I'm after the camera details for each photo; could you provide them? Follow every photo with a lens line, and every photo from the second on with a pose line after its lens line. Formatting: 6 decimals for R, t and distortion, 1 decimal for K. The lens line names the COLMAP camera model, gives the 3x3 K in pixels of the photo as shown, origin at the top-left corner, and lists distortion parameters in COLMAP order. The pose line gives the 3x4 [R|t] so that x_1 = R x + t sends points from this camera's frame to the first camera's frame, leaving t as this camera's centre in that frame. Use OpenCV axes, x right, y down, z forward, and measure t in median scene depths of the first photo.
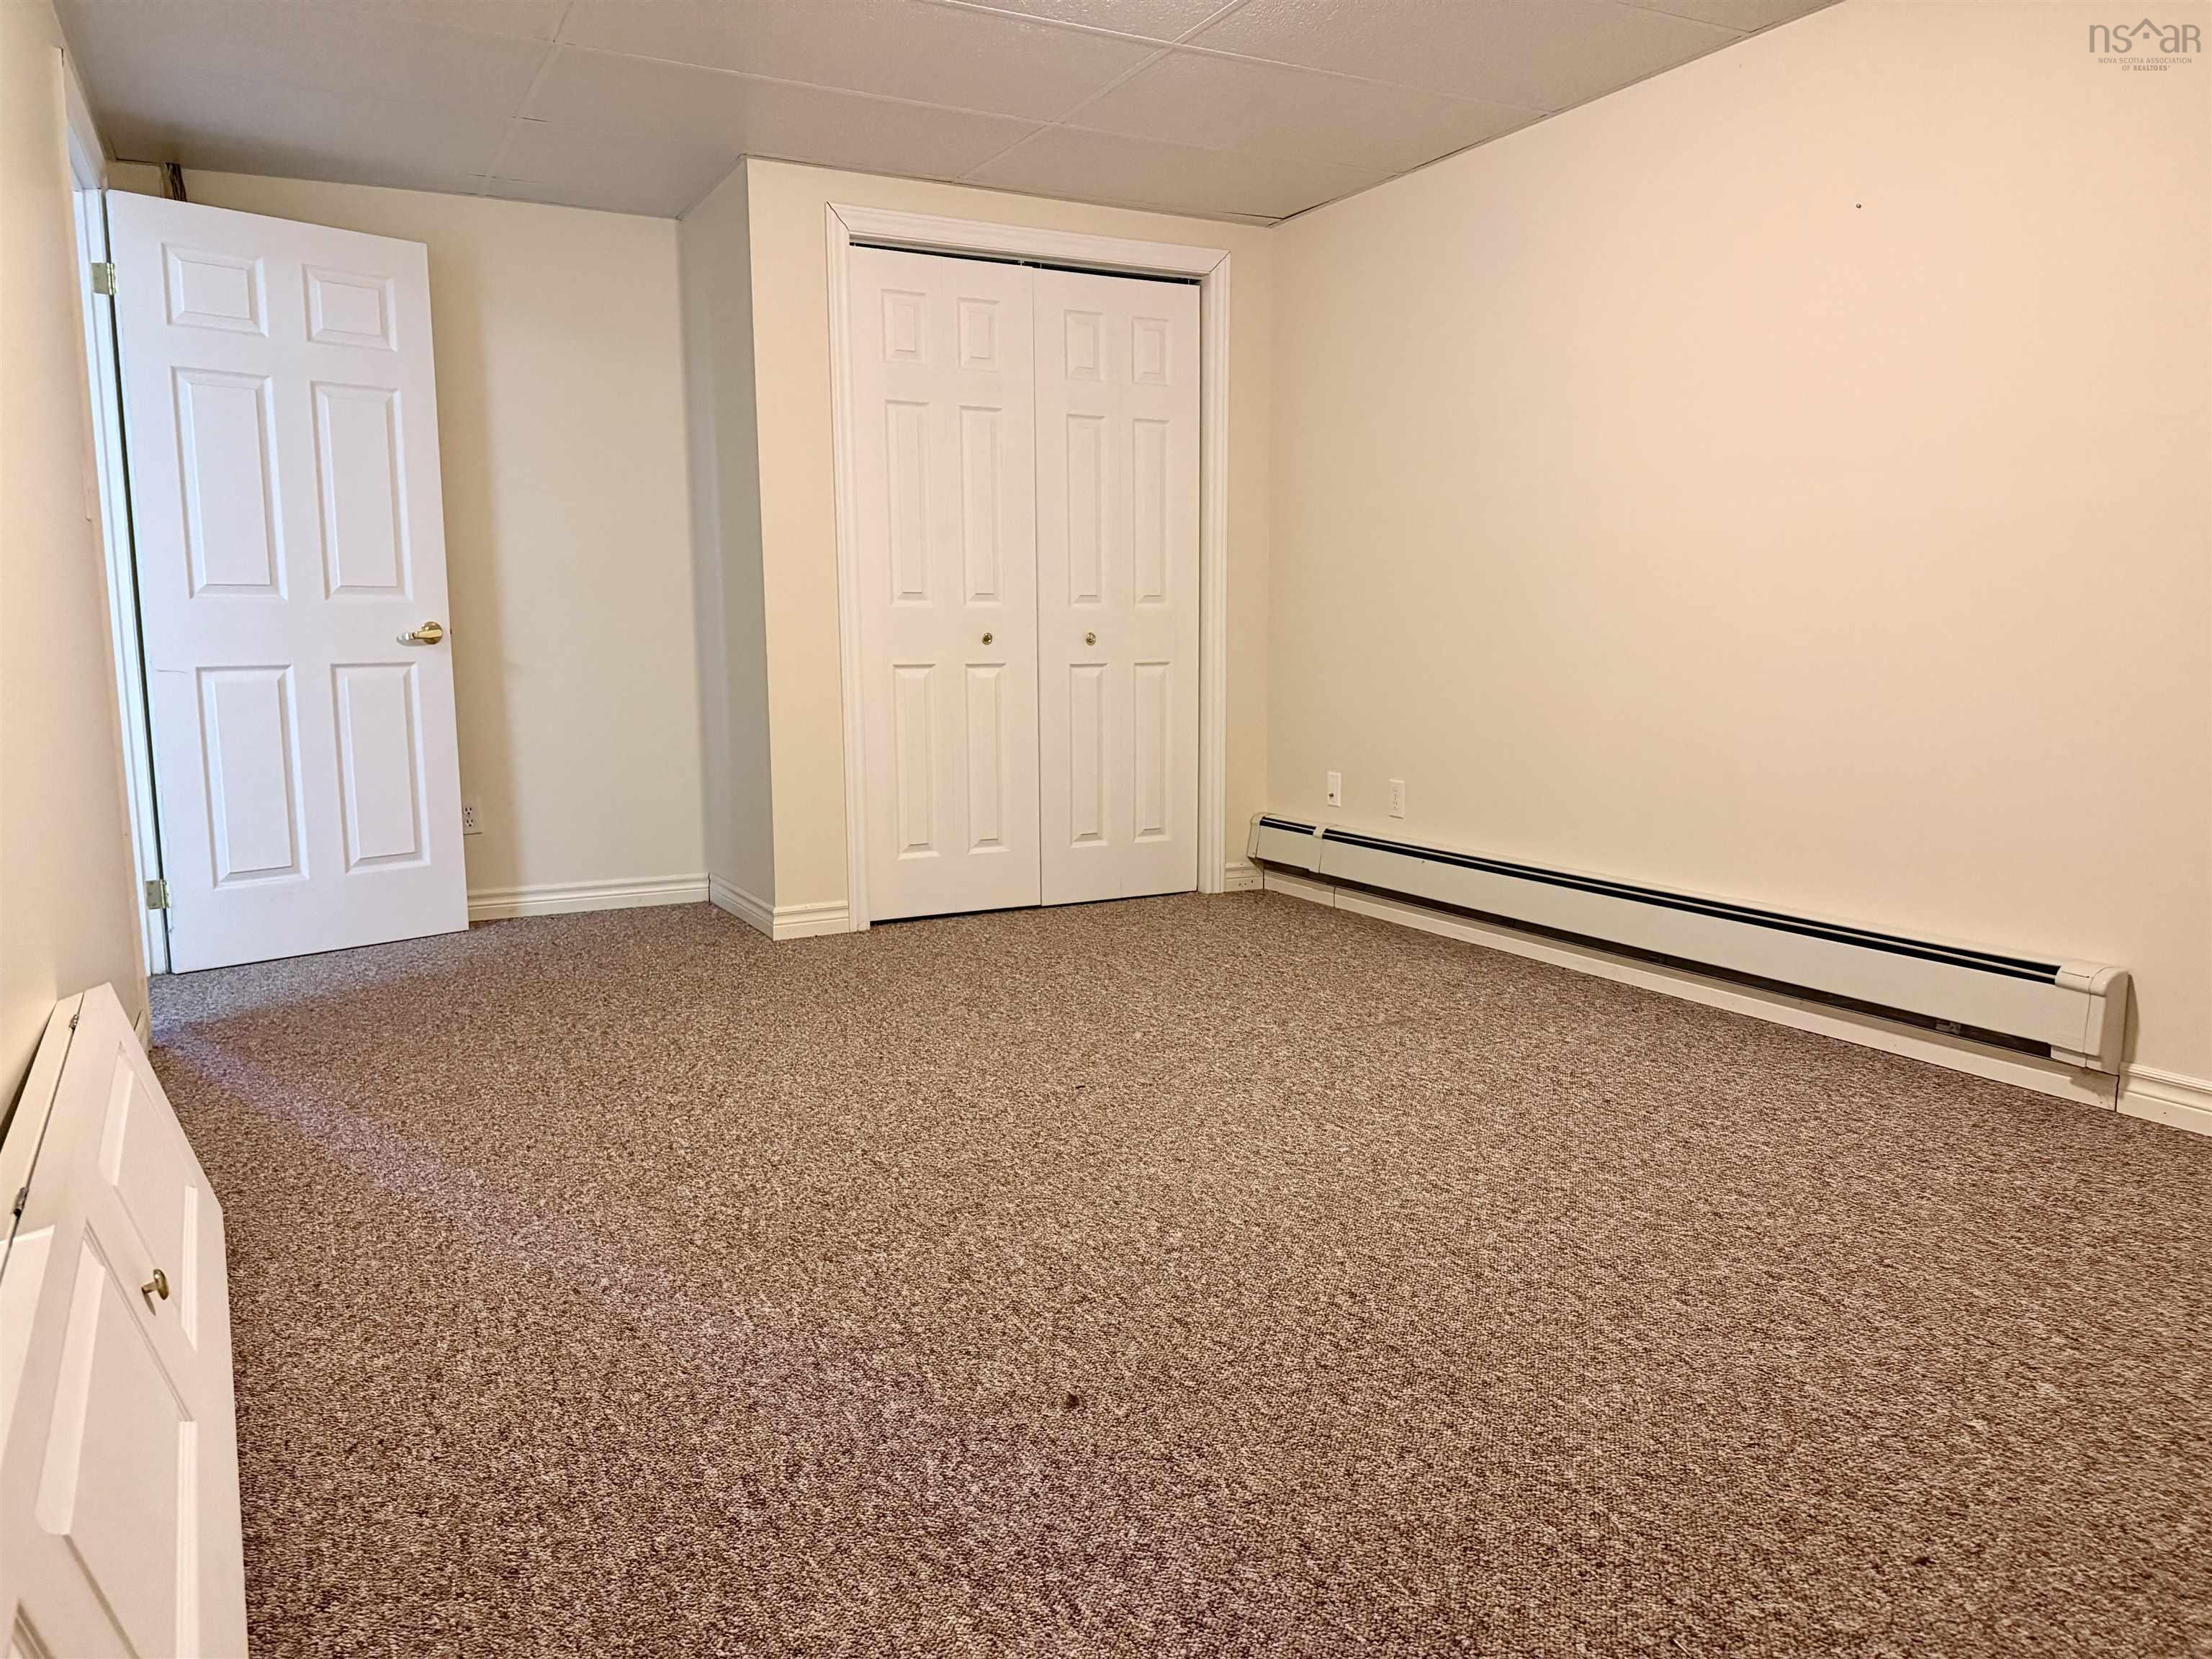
lens RADIAL K [[1537.6, 0, 1123.1], [0, 1537.6, 806.5], [0, 0, 1]] dist [0.022857, -0.021143]
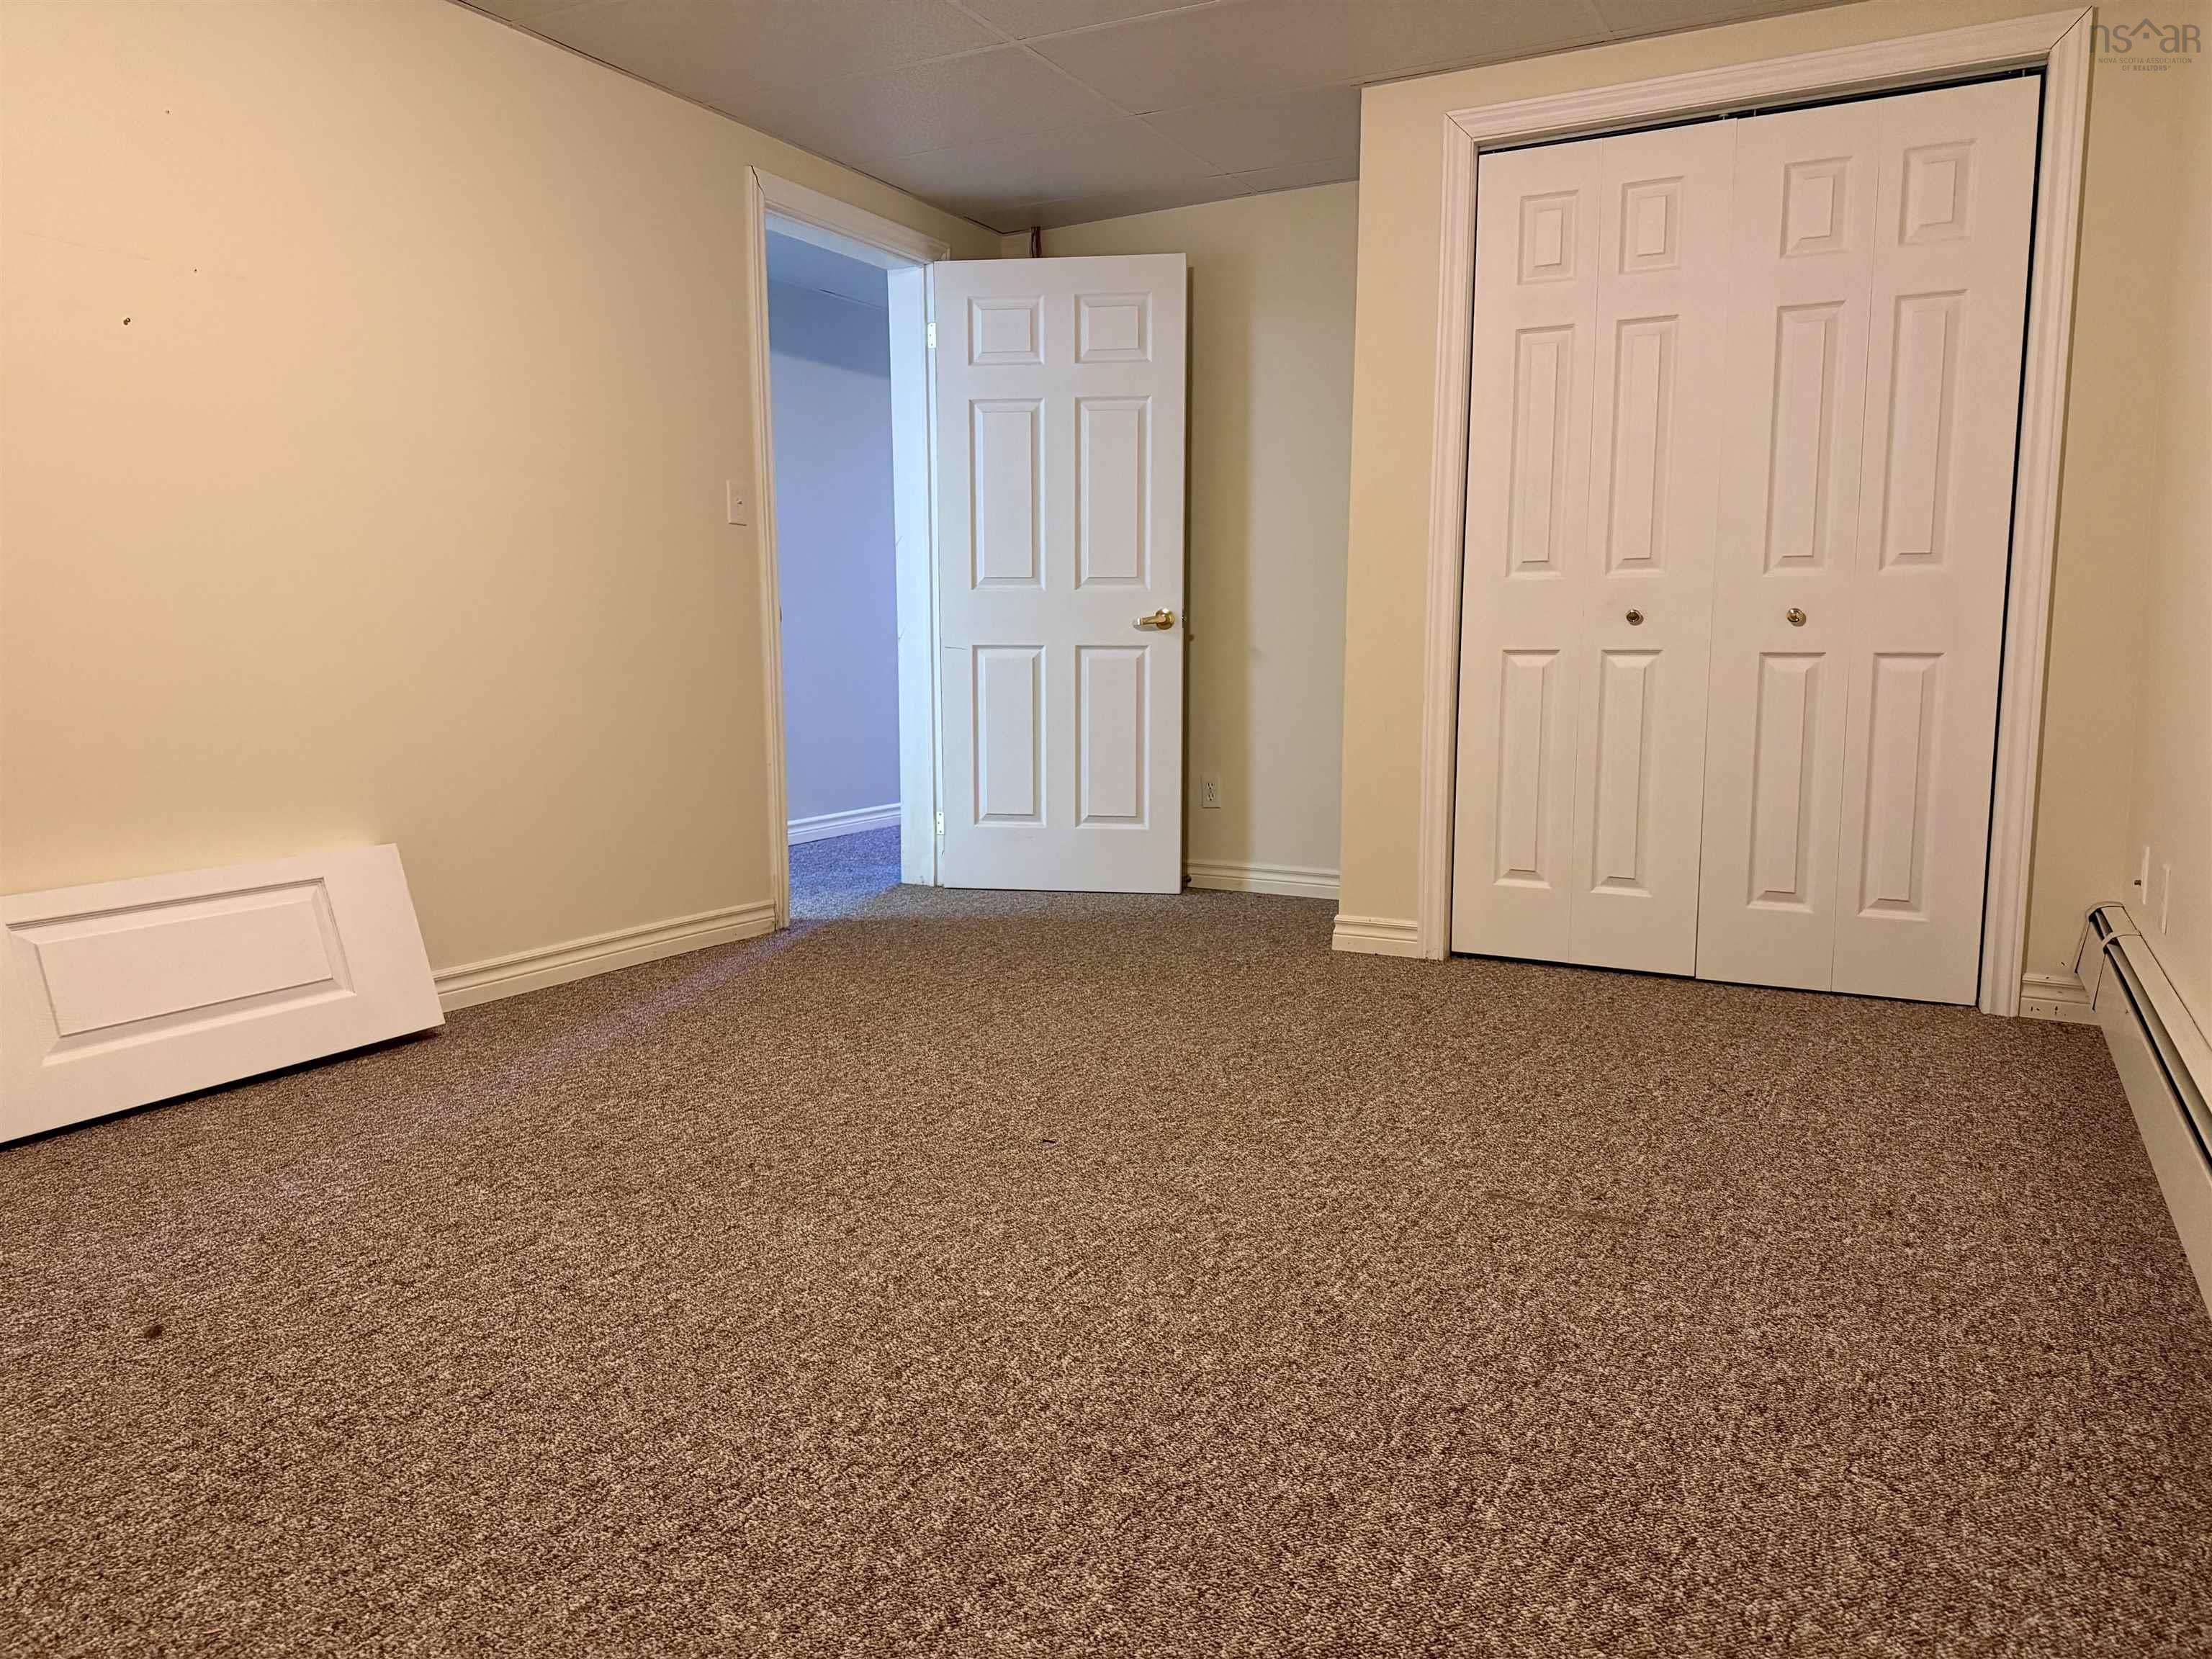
lens RADIAL K [[1537.6, 0, 1119.1], [0, 1537.6, 848.7], [0, 0, 1]] dist [0.022857, -0.021143]
pose [[0.561343, 0.119318, -0.818936, 0.472977], [-0.100305, 0.992066, 0.075788, -0.031990], [0.821482, 0.039600, 0.568858, 0.387193]]
